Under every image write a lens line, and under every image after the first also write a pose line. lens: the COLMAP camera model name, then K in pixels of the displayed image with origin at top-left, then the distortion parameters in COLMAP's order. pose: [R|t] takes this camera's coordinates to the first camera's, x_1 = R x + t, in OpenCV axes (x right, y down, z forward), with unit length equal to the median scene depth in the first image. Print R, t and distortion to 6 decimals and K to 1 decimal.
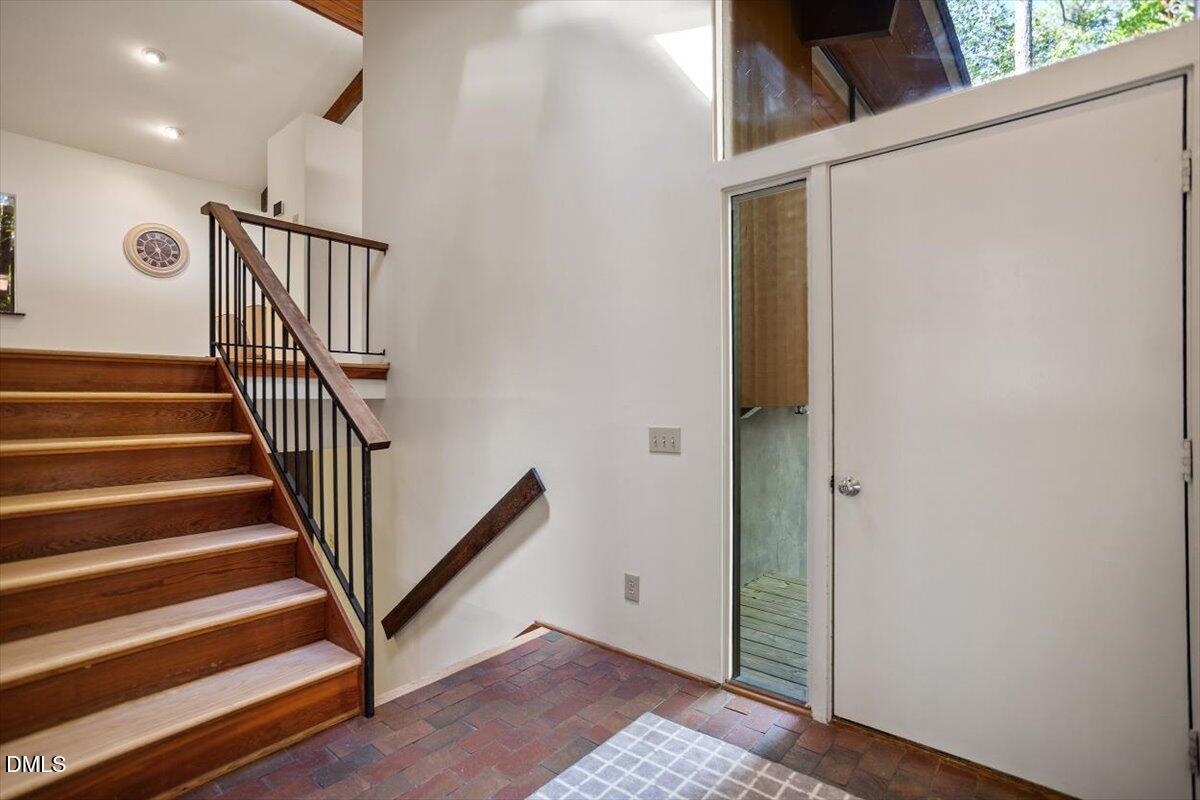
lens RADIAL K [[567.9, 0, 599.1], [0, 567.9, 405.2], [0, 0, 1]] dist [-0.002403, 0.000084]
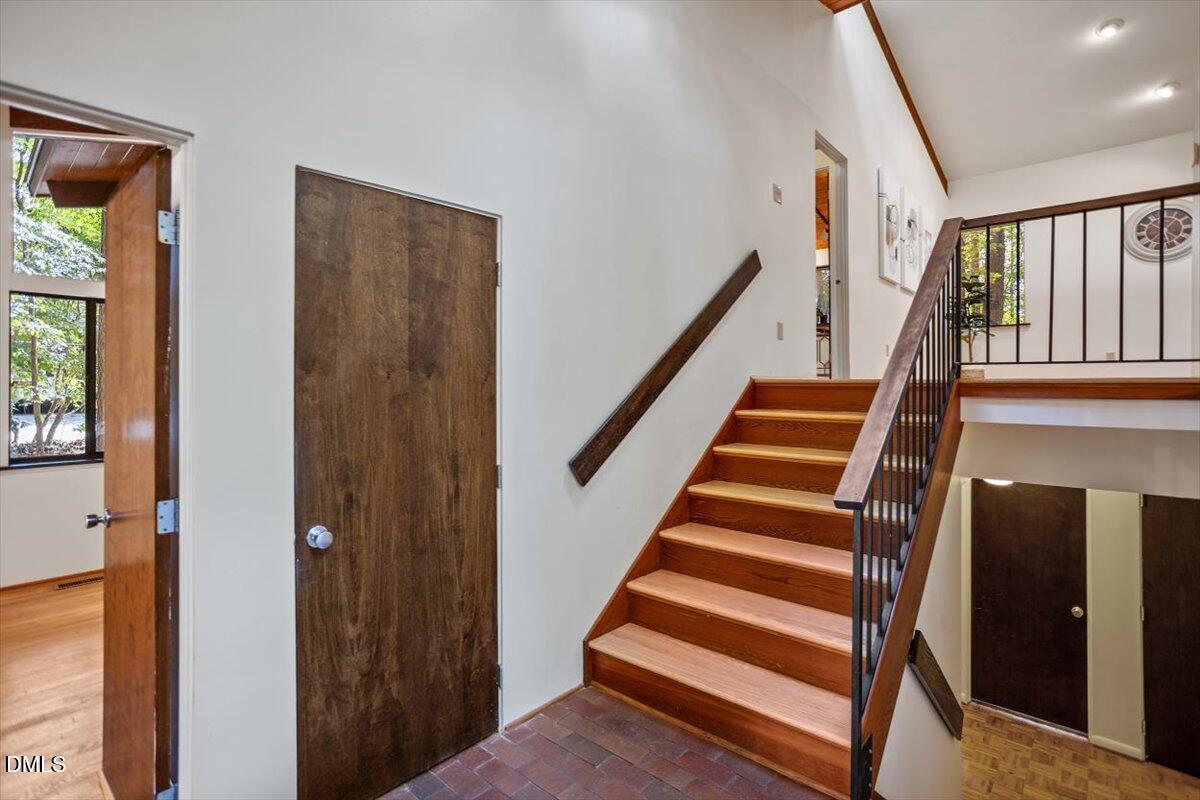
lens RADIAL K [[567.9, 0, 598.2], [0, 567.9, 392.6], [0, 0, 1]] dist [-0.002403, 0.000084]
pose [[-0.034887, 0.001649, -0.999390, 0.474866], [-0.002973, 0.999994, 0.001753, -0.094270], [0.999387, 0.003032, -0.034882, 0.662257]]
